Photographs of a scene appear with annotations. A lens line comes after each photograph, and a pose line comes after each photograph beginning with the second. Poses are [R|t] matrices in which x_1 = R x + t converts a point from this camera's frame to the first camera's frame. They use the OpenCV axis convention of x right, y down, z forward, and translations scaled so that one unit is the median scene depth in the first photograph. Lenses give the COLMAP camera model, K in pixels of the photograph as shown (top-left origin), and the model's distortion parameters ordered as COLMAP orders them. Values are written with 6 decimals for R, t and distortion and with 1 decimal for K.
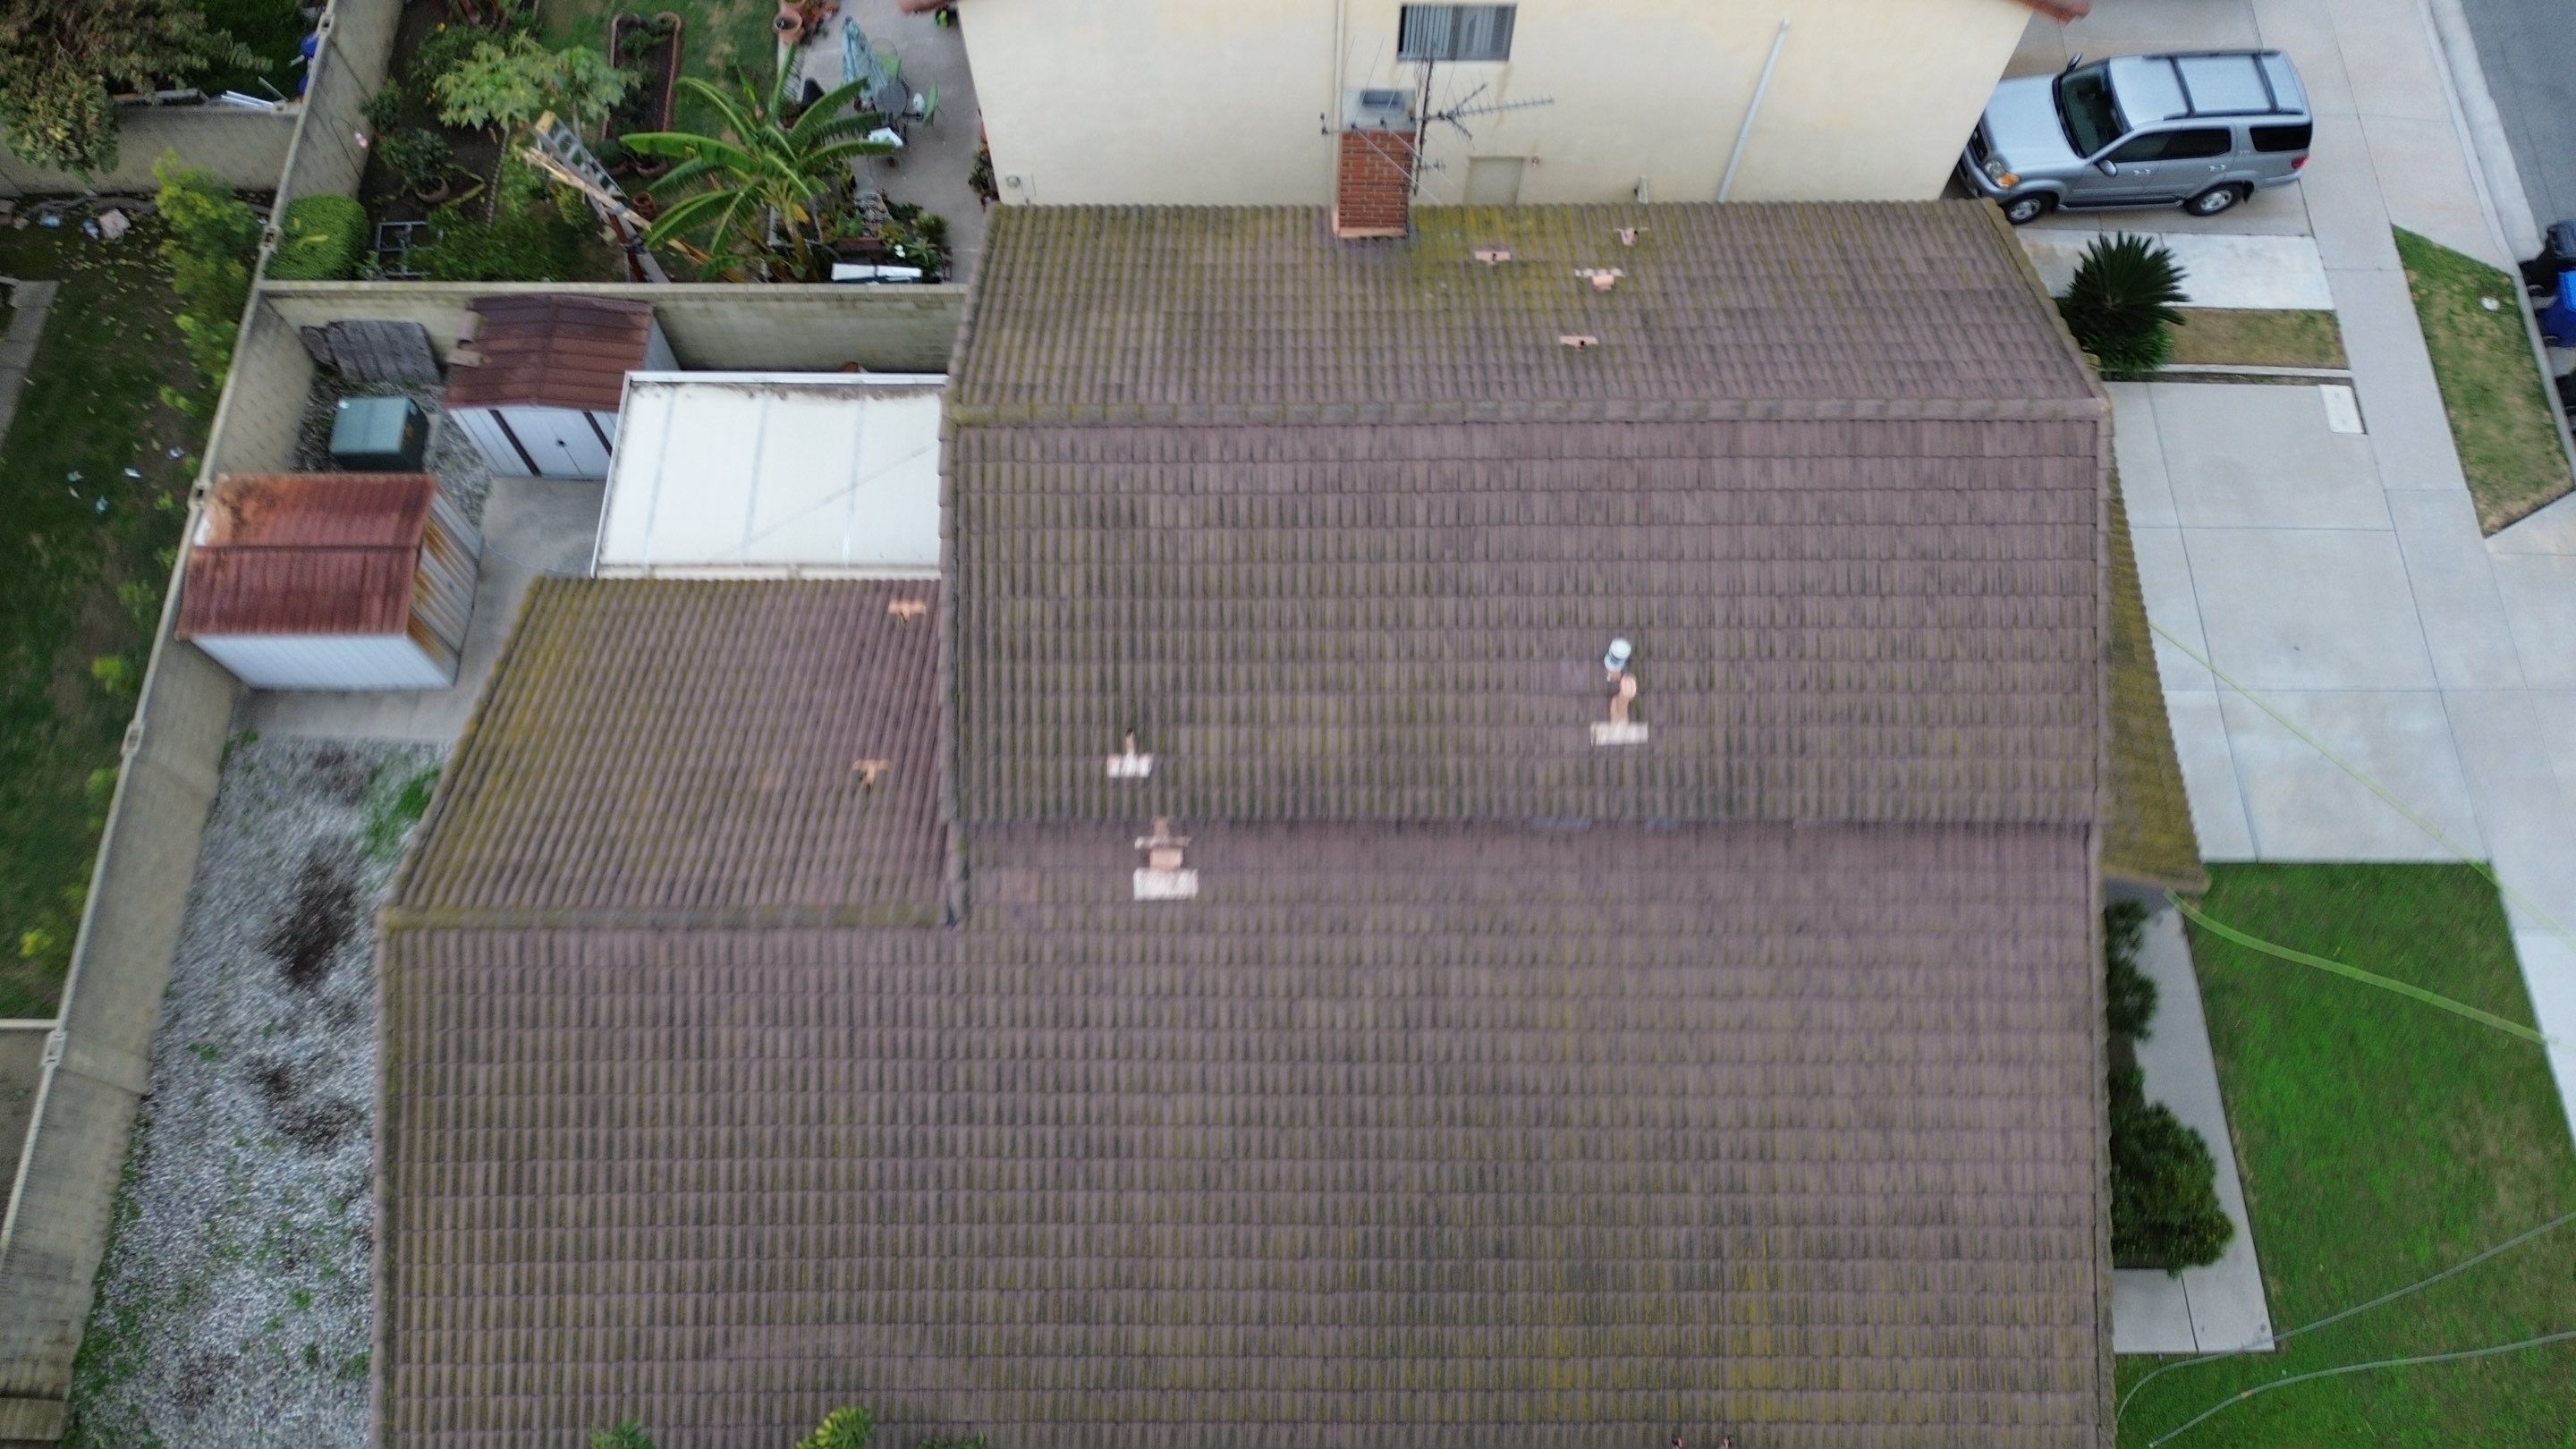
lens RADIAL K [[1794.5, 0, 1293.8], [0, 1794.5, 712.4], [0, 0, 1]] dist [0.084809, -0.069014]
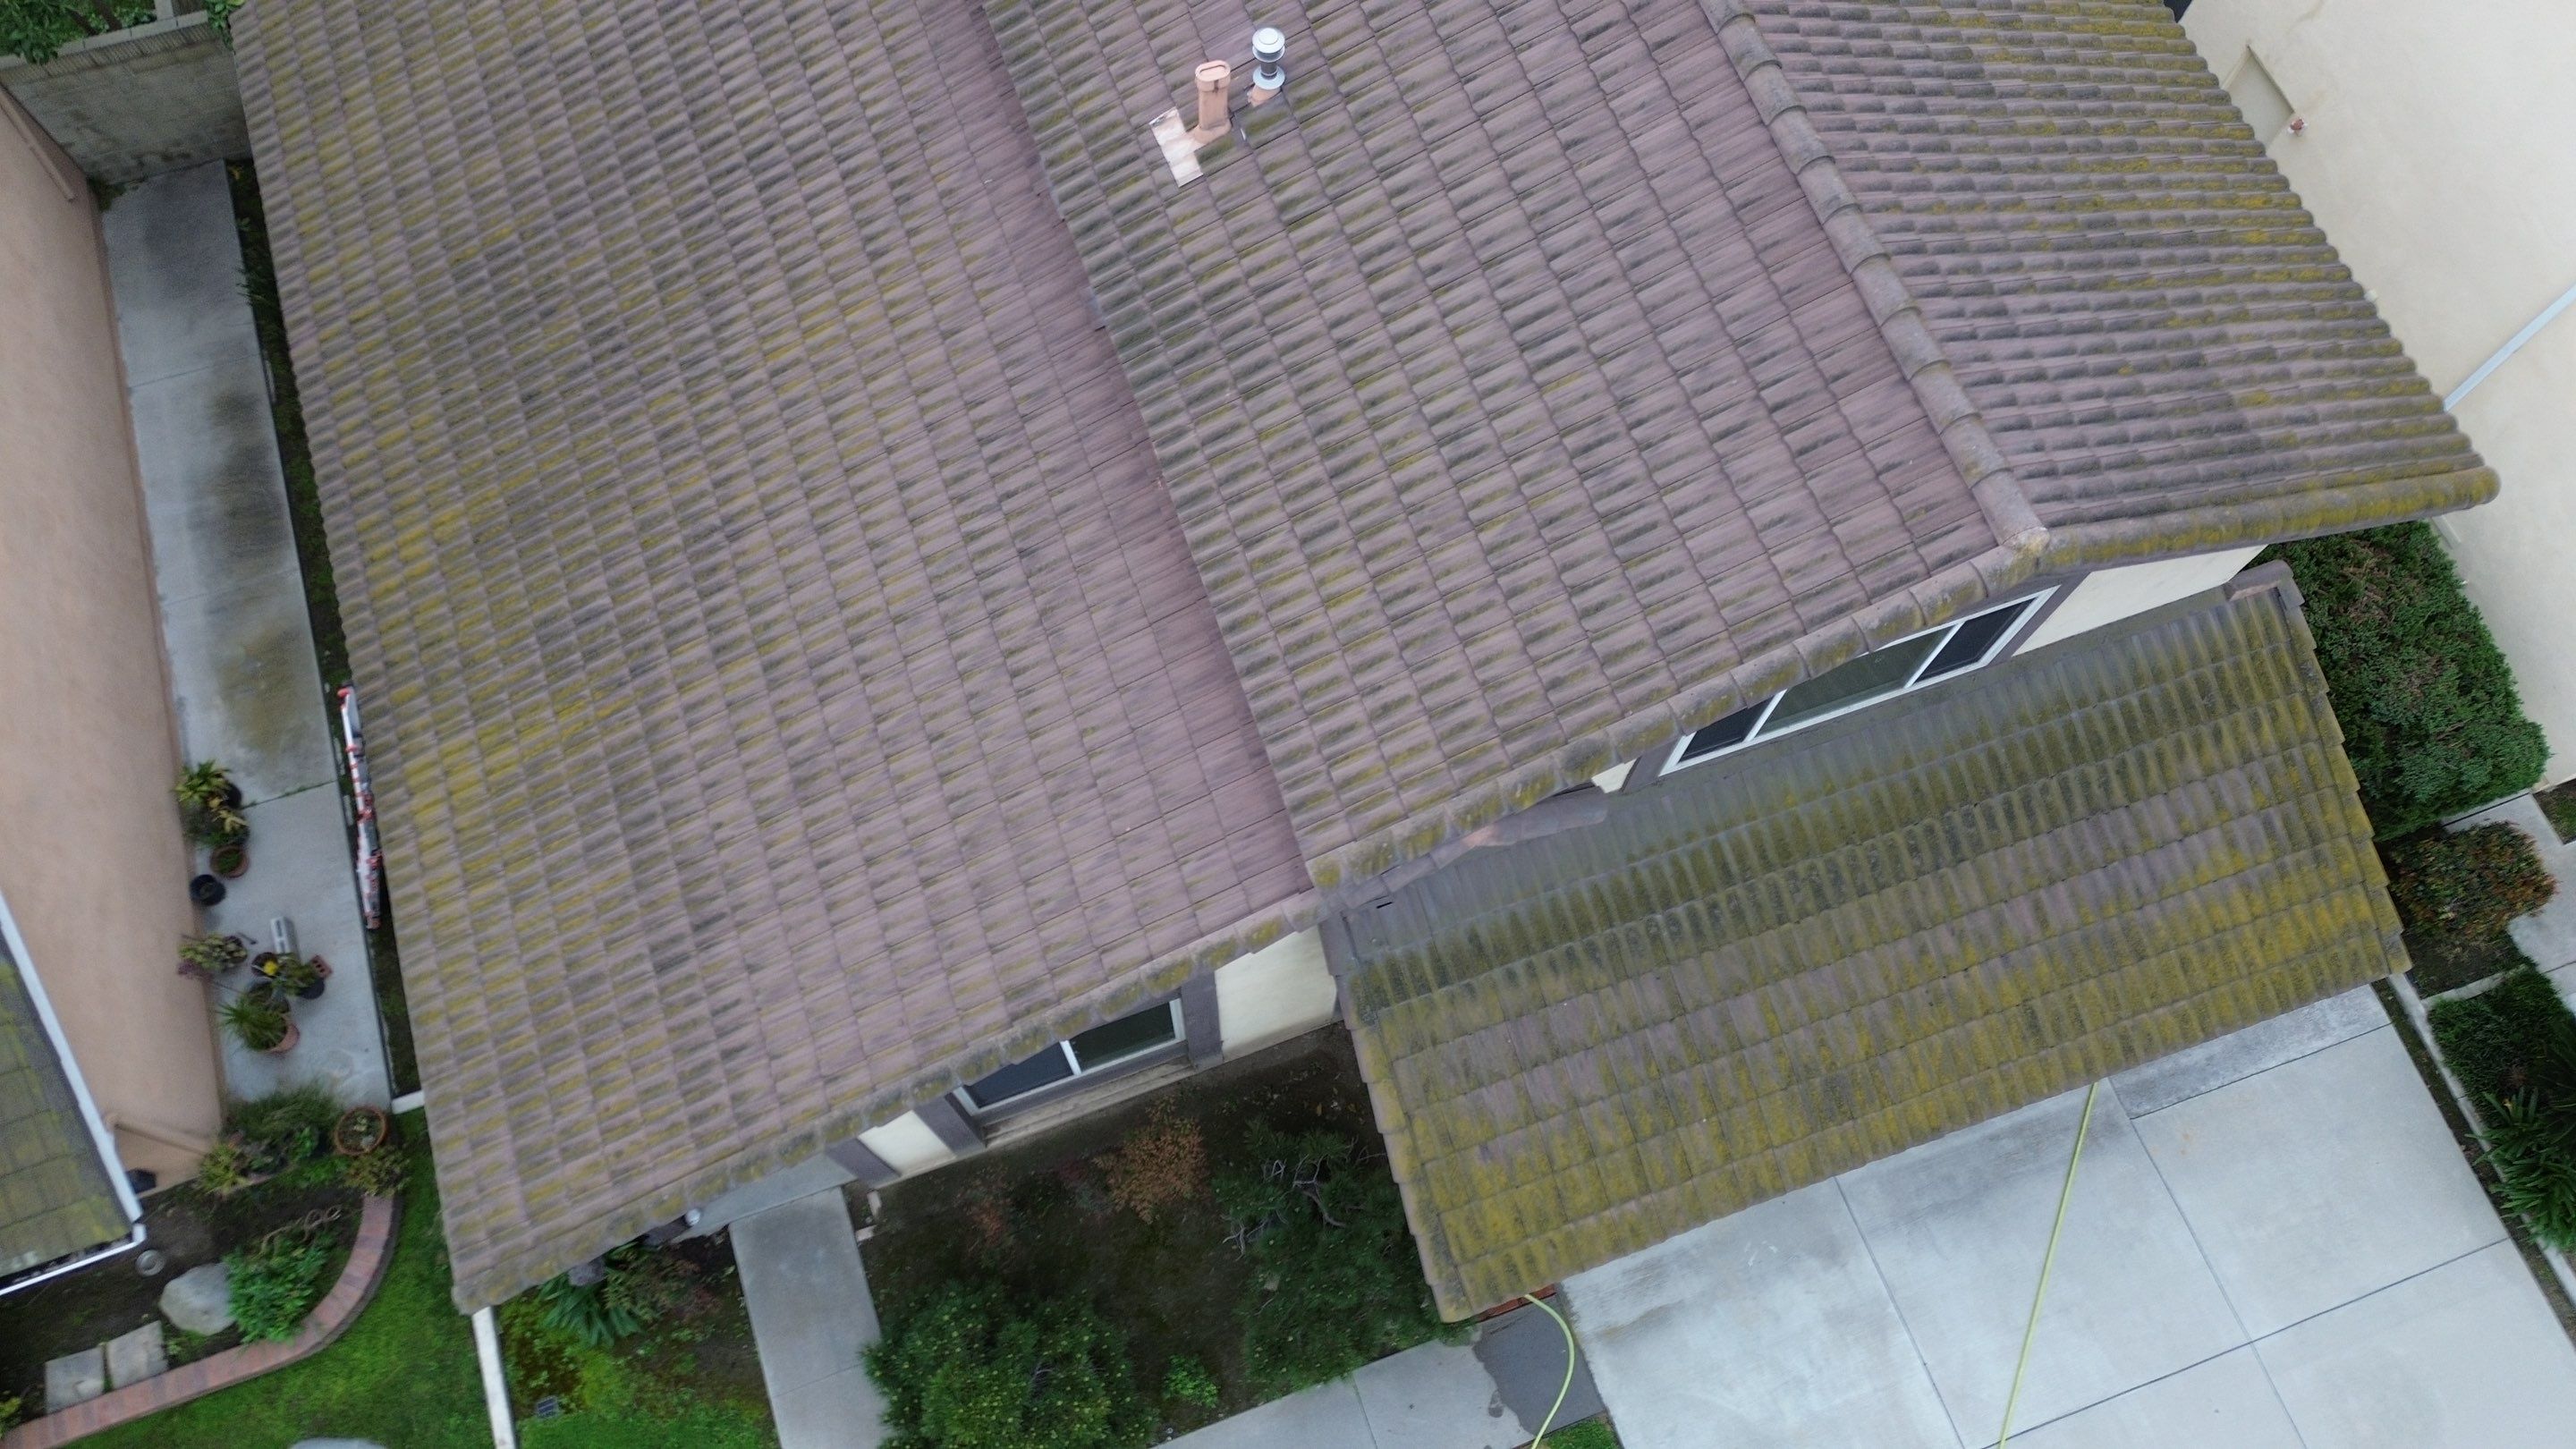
lens RADIAL K [[1794.5, 0, 1296.4], [0, 1794.5, 713.6], [0, 0, 1]] dist [0.084809, -0.069014]
pose [[0.334422, 0.871654, -0.358302, 0.484484], [-0.869471, 0.432037, 0.239508, -0.073833], [0.363568, 0.231436, 0.902361, 0.386837]]
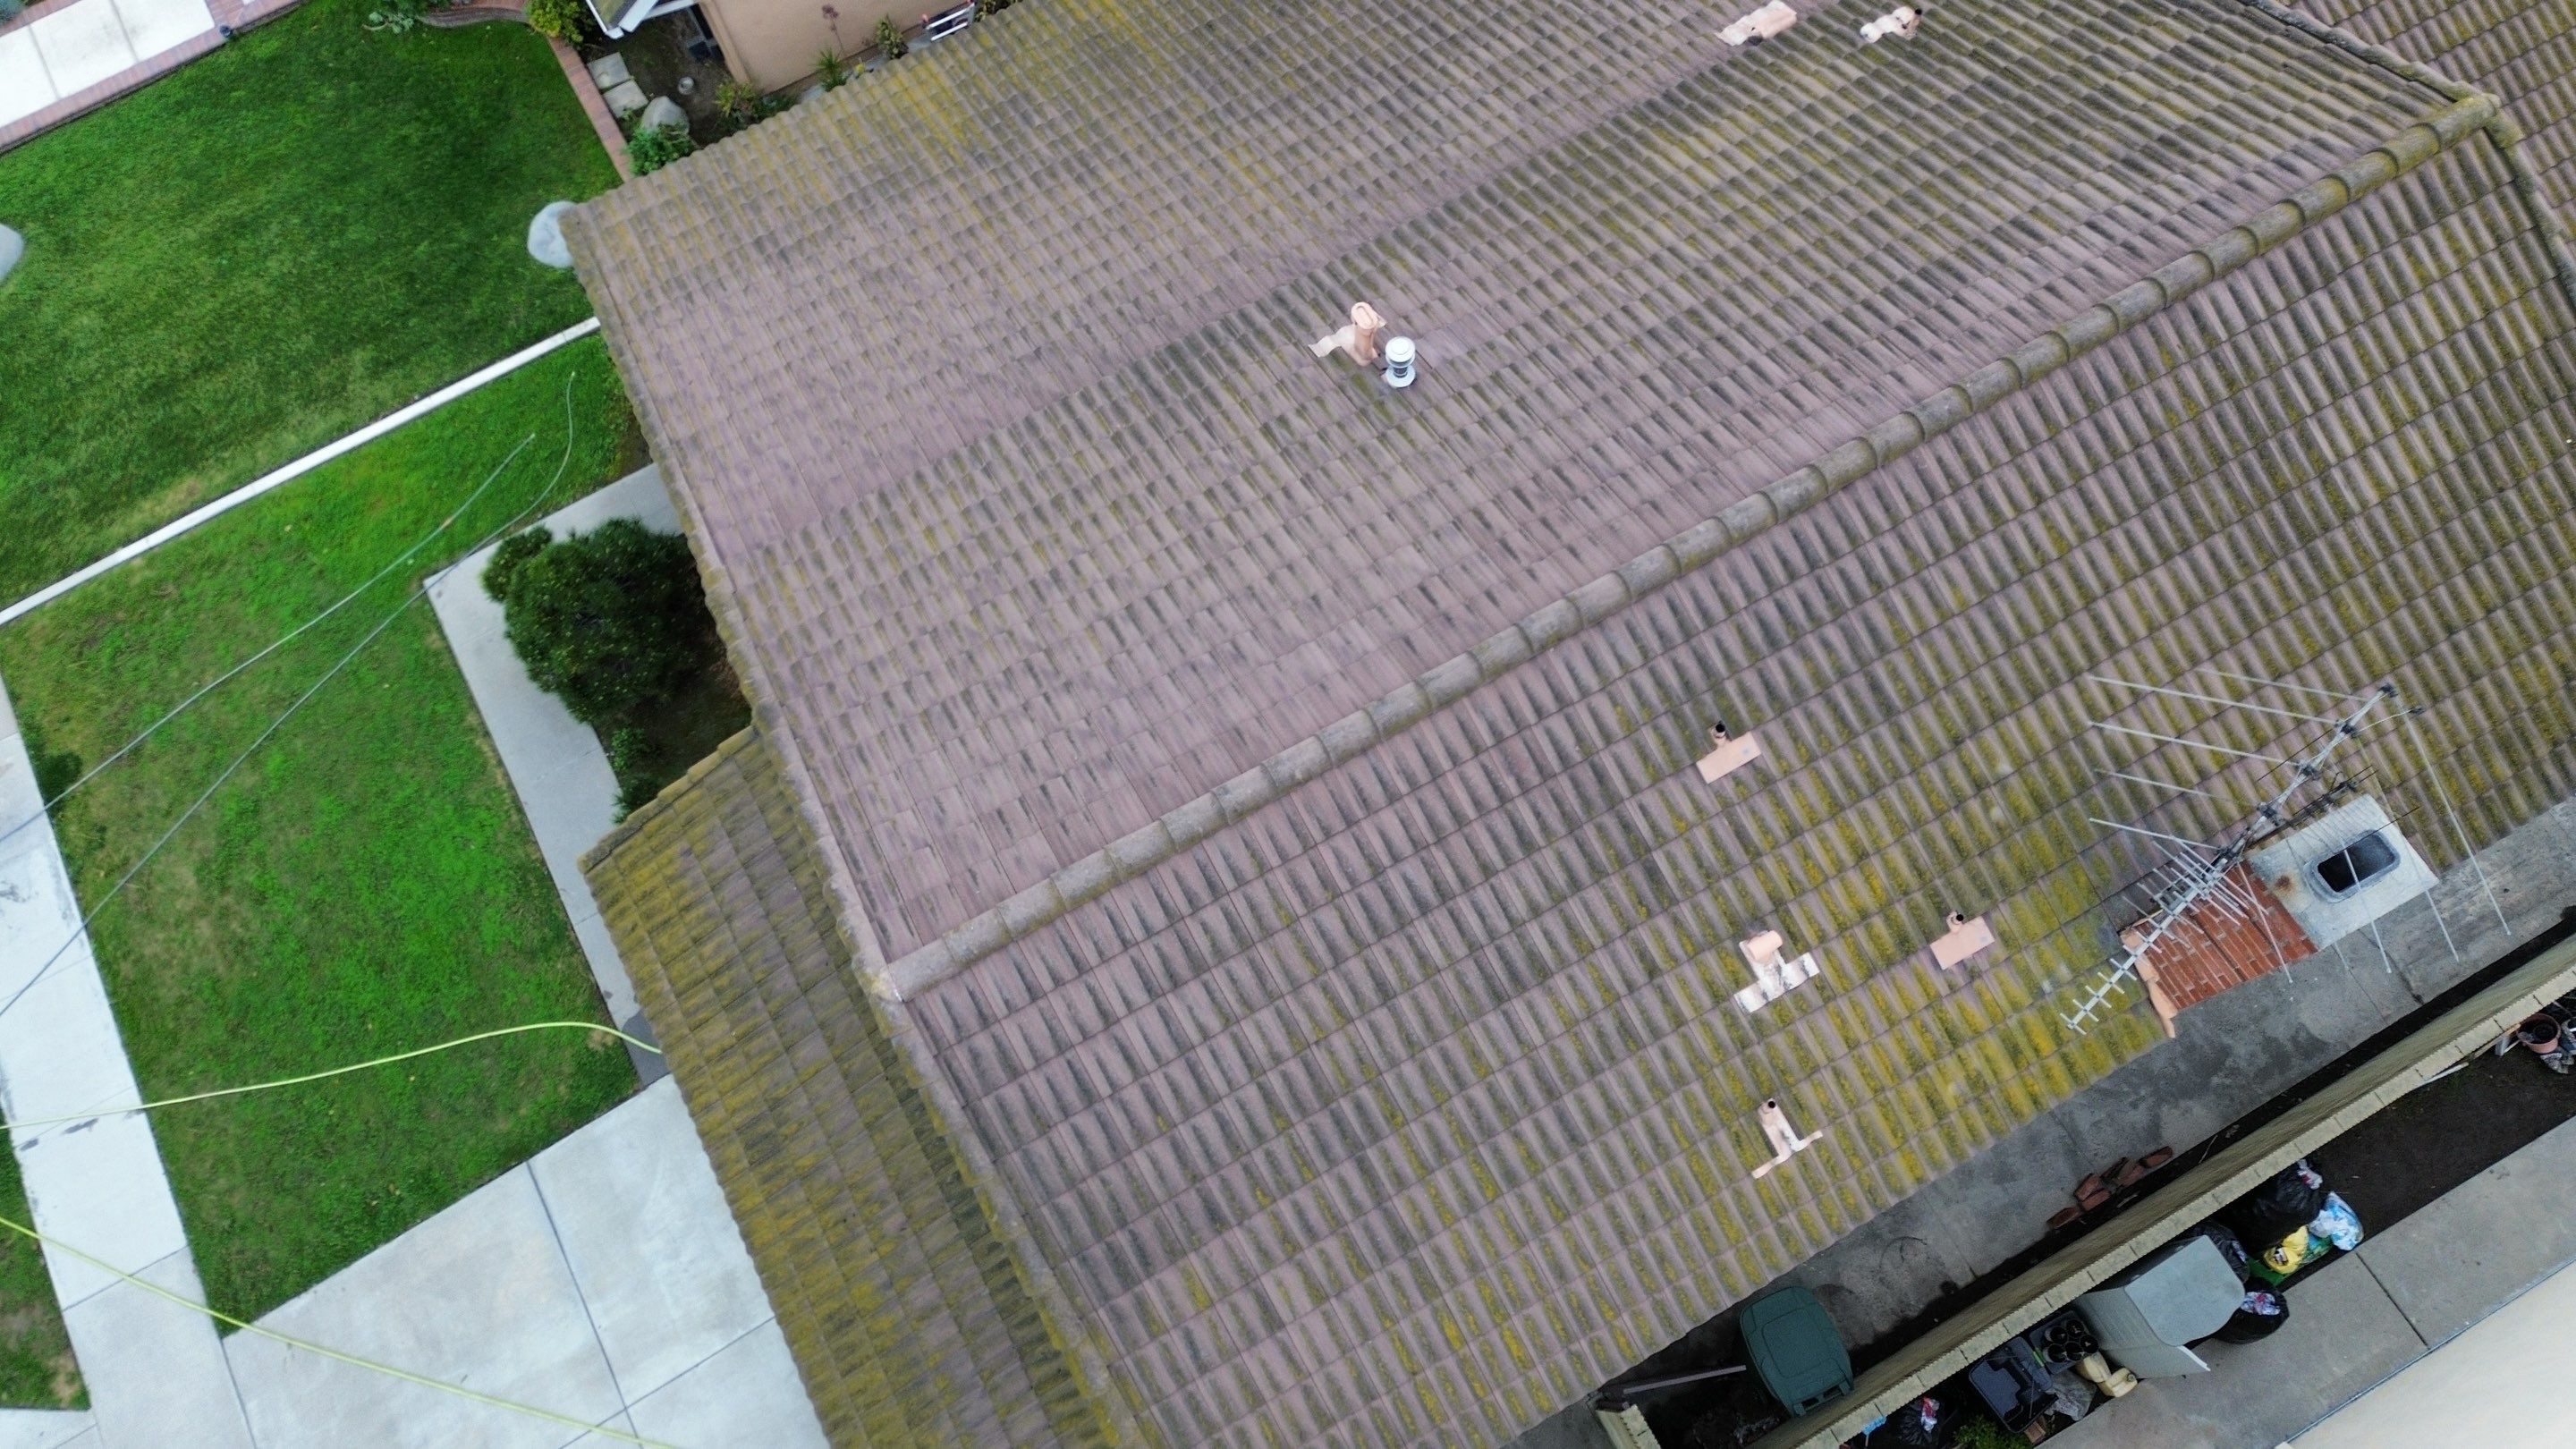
lens RADIAL K [[1794.5, 0, 1292.5], [0, 1794.5, 724.2], [0, 0, 1]] dist [0.084809, -0.069014]
pose [[-0.872370, 0.467925, -0.141480, 0.302528], [-0.435235, -0.611683, 0.660617, -0.443073], [0.222578, 0.637880, 0.737271, 0.452795]]
